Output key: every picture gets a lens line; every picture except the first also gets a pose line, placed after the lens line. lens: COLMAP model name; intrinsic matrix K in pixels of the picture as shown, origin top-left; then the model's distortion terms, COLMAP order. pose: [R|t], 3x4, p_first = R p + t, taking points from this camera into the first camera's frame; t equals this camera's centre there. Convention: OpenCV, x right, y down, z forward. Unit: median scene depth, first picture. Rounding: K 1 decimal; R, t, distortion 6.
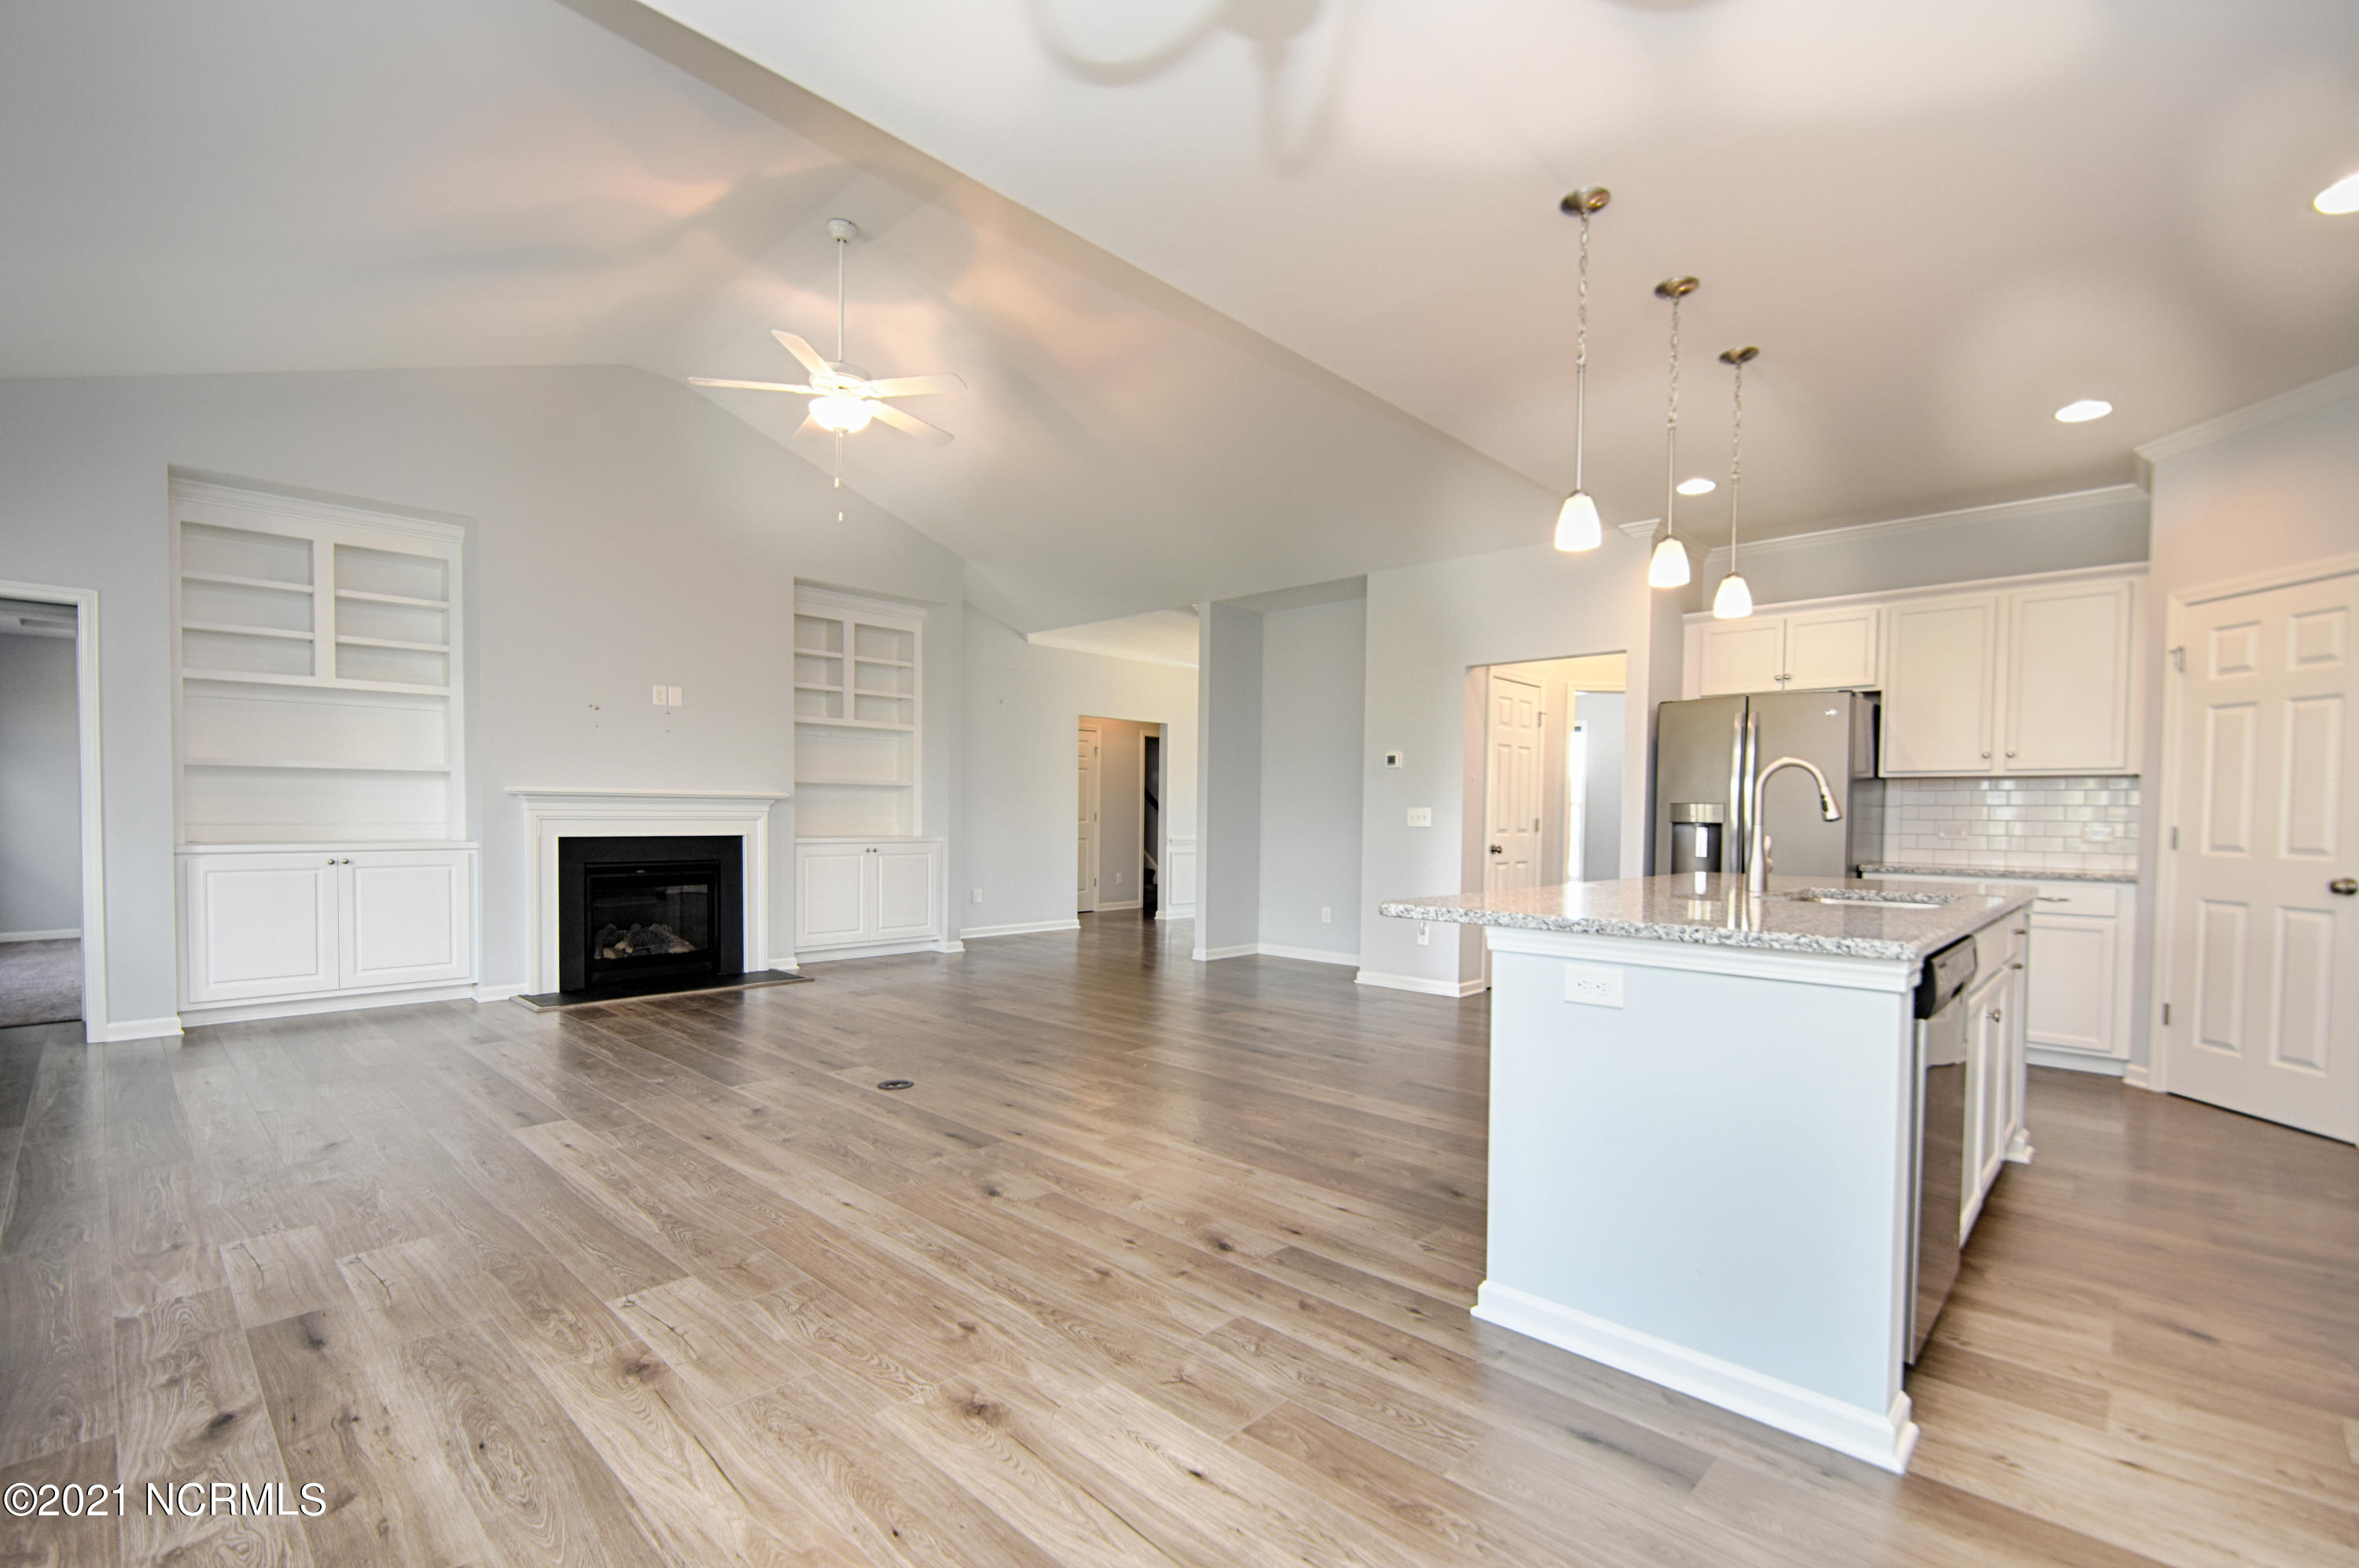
lens RADIAL K [[1051.3, 0, 1176.3], [0, 1051.3, 842.5], [0, 0, 1]] dist [0.001418, -0.000815]
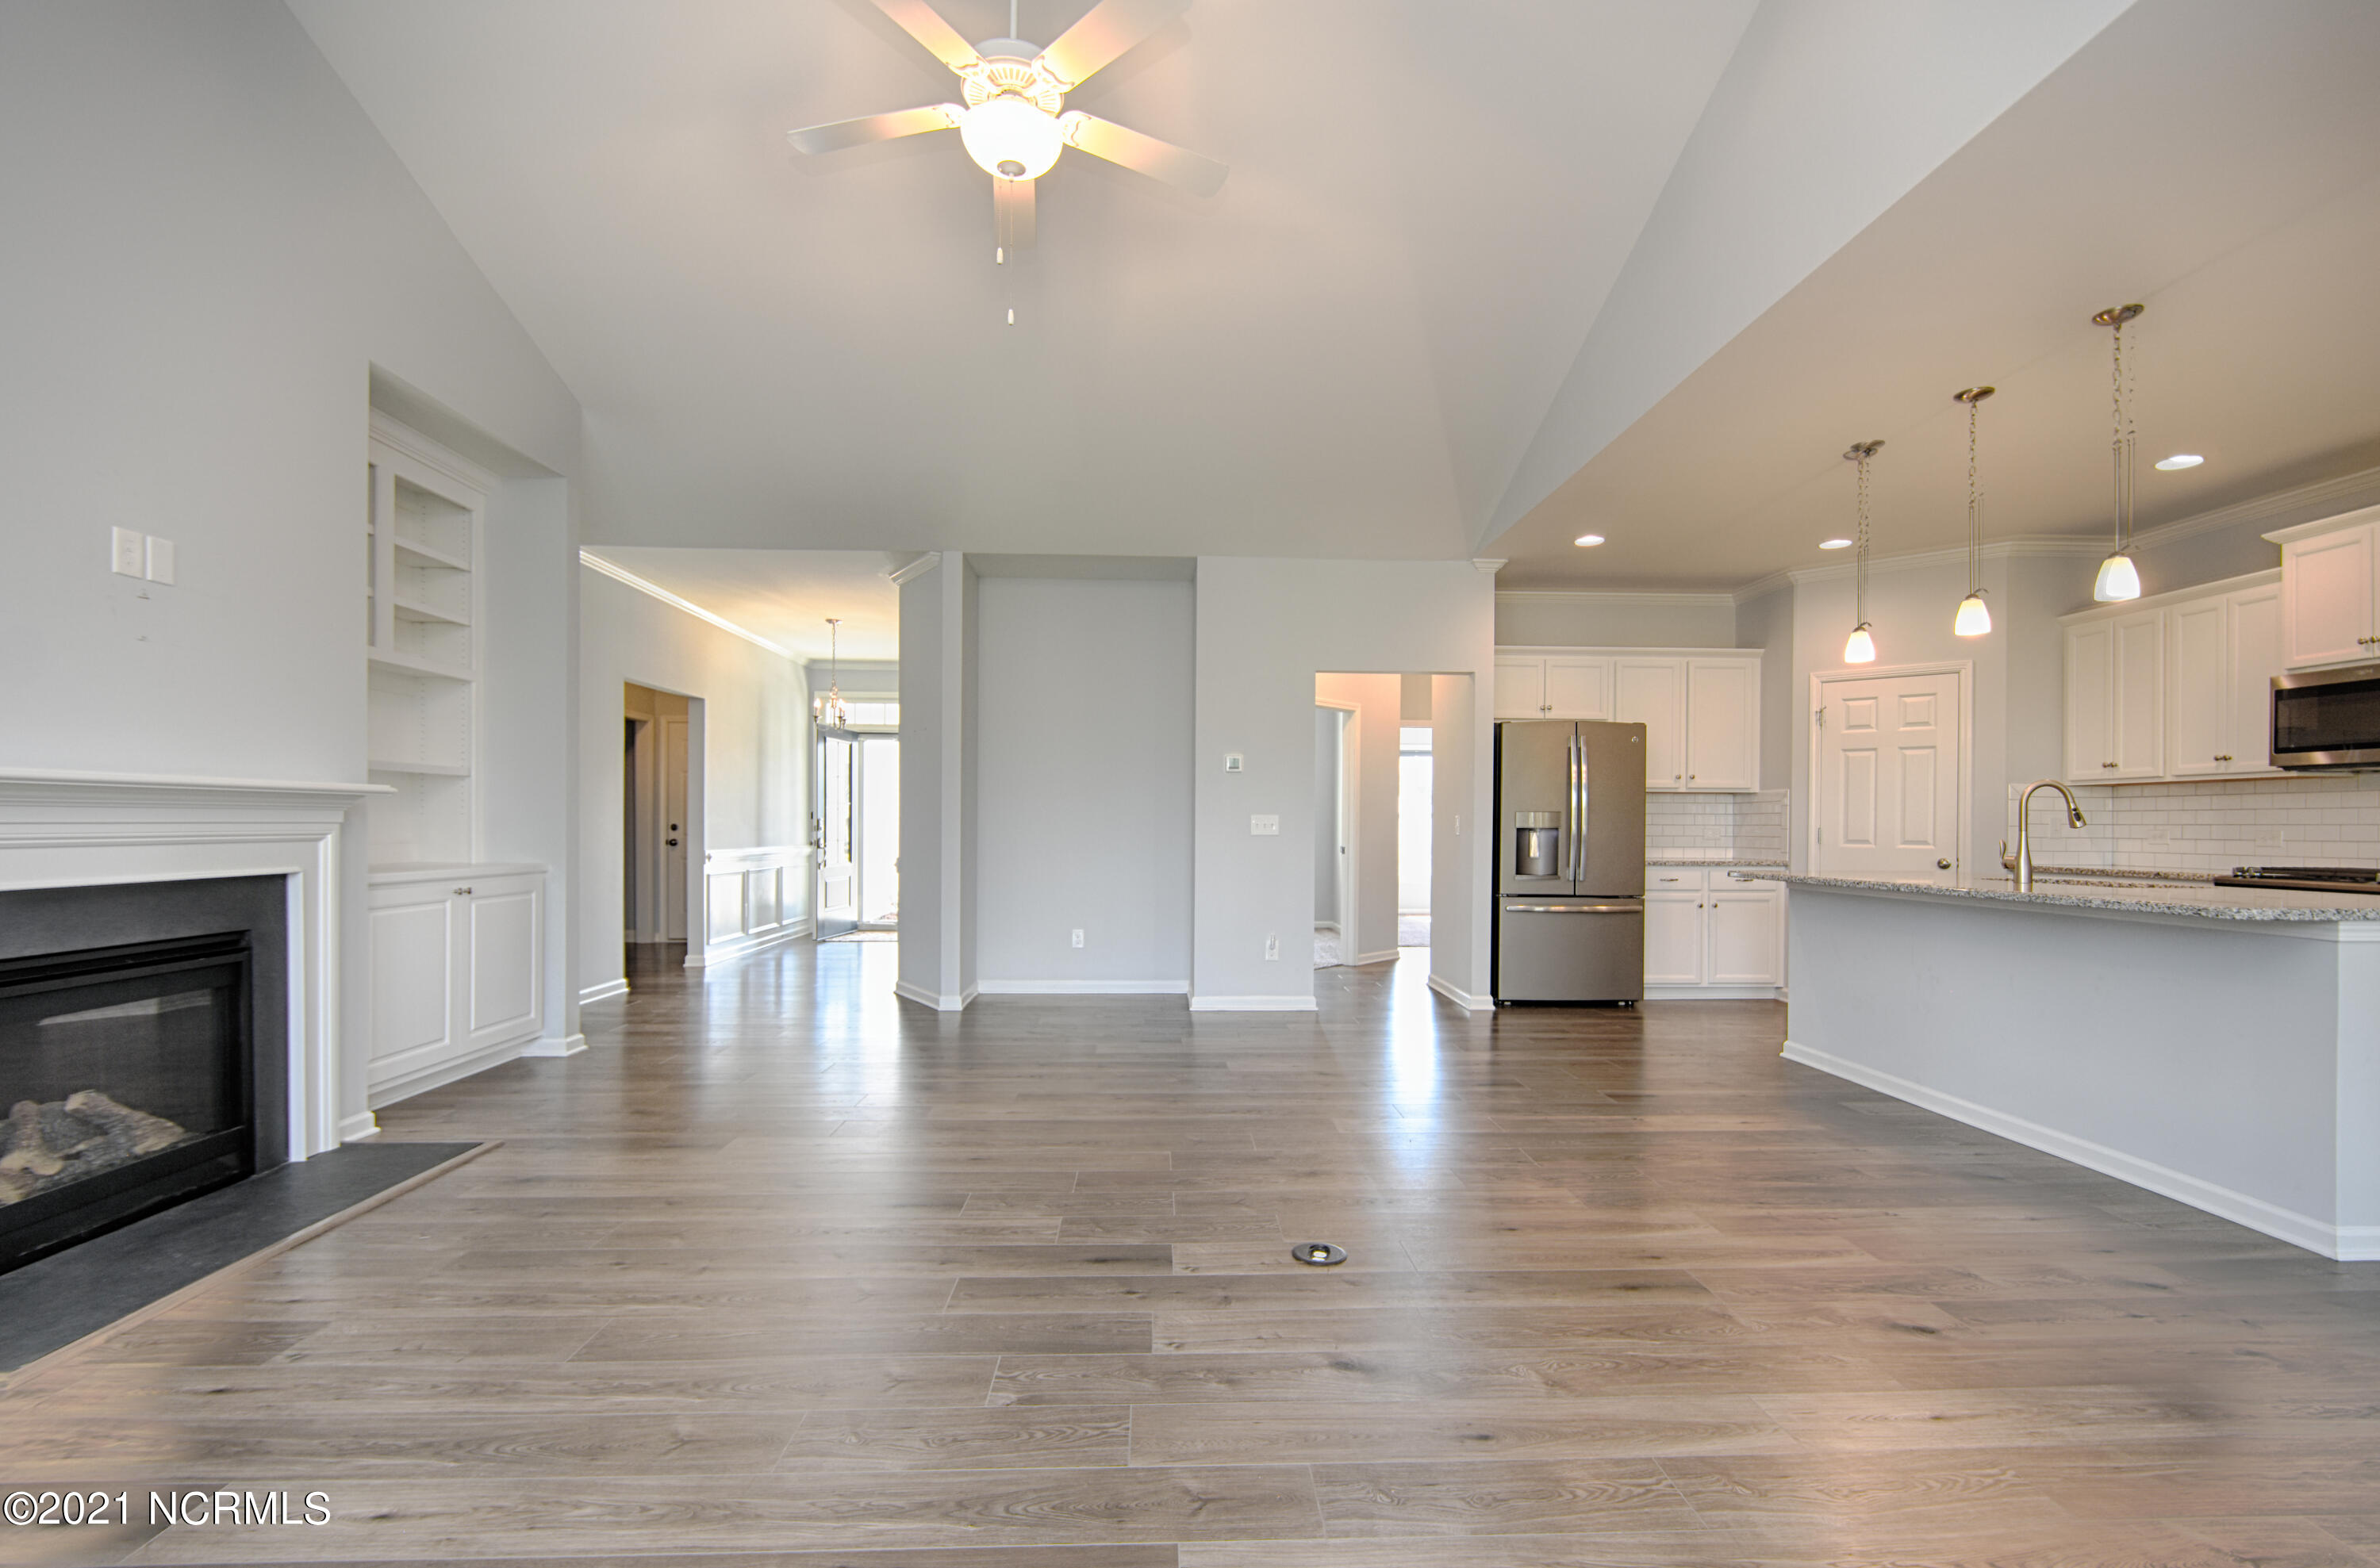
lens RADIAL K [[1057.1, 0, 1201.1], [0, 1057.1, 825.0], [0, 0, 1]] dist [0.012286, -0.009727]
pose [[0.689251, -0.007368, 0.724486, -0.702904], [0.021906, 0.999703, -0.010673, -0.021125], [-0.724192, 0.023227, 0.689207, 0.546016]]
